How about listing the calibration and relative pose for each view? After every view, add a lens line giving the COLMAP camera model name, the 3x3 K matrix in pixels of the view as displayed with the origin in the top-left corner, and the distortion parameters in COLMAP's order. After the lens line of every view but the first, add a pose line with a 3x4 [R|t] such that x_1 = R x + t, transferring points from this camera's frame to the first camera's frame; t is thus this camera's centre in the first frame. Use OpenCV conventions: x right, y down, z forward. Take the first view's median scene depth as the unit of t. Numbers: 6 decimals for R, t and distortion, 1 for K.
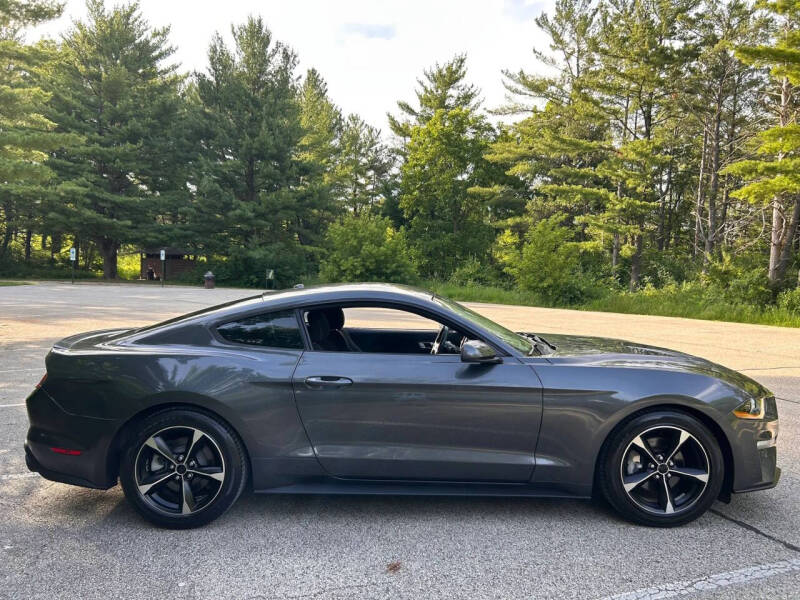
lens RADIAL K [[603.9, 0, 405.7], [0, 603.9, 304.5], [0, 0, 1]] dist [0.066939, -0.073289]
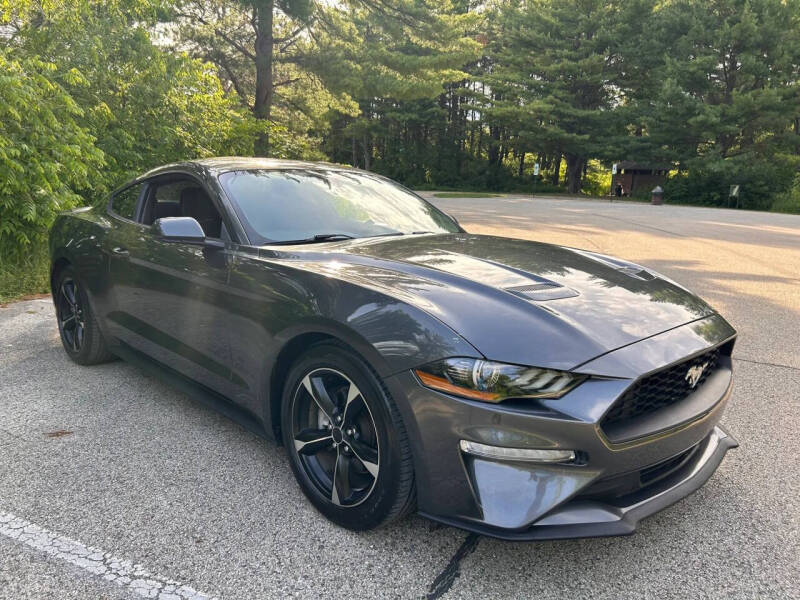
lens RADIAL K [[607.4, 0, 400.0], [0, 607.4, 300.0], [0, 0, 1]] dist [0.057628, -0.067418]
pose [[0.690683, 0.142671, -0.708944, 0.085958], [-0.055663, 0.987925, 0.144585, 0.003265], [0.721012, -0.060400, 0.690285, 0.059190]]
